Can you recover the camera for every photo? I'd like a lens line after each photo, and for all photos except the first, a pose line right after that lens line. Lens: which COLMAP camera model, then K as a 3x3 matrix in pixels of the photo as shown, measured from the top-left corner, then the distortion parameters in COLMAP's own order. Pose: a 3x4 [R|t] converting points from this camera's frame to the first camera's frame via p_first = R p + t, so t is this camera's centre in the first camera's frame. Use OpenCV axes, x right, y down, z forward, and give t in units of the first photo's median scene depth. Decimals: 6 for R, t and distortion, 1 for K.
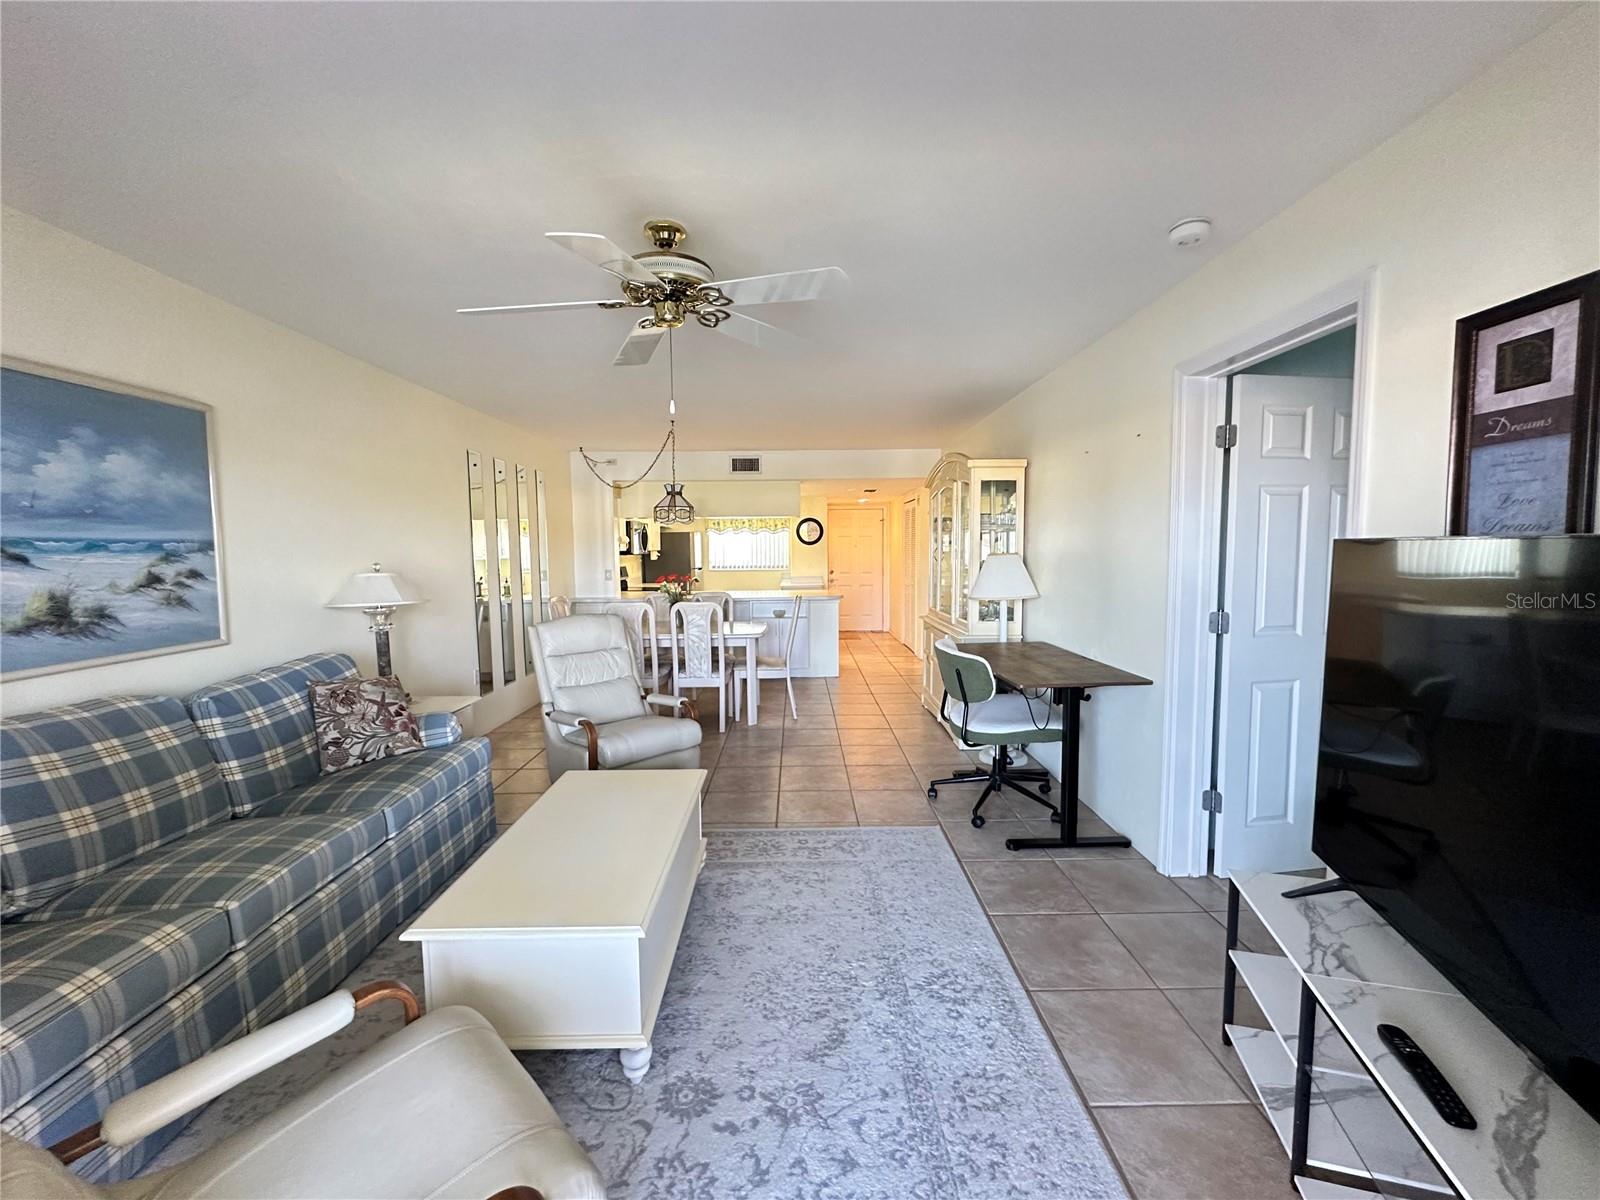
lens RADIAL K [[637.3, 0, 799.3], [0, 637.3, 598.8], [0, 0, 1]] dist [-0.005862, 0.001163]
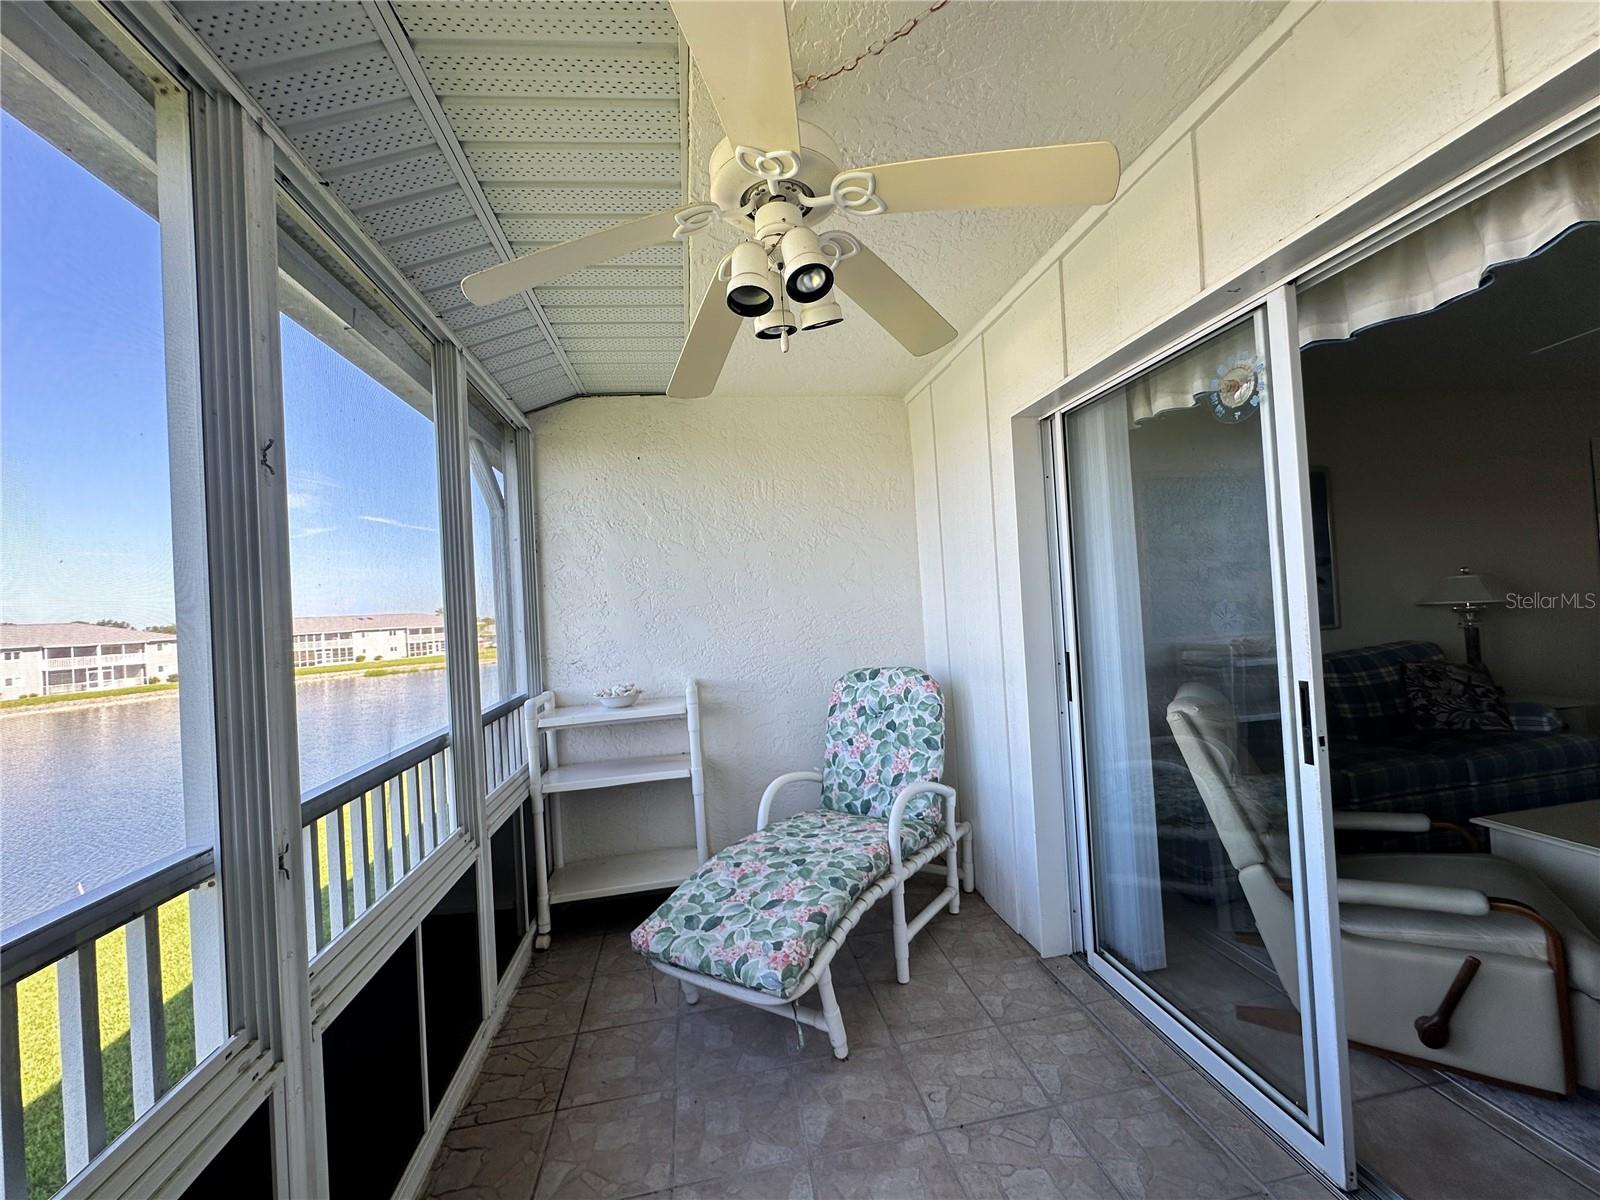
lens RADIAL K [[637.3, 0, 799.3], [0, 637.3, 598.8], [0, 0, 1]] dist [-0.005862, 0.001163]
pose [[0.155389, -0.014384, -0.987749, 0.355200], [-0.013912, 0.999763, -0.016748, 0.048060], [0.987755, 0.016344, 0.155152, -0.463427]]
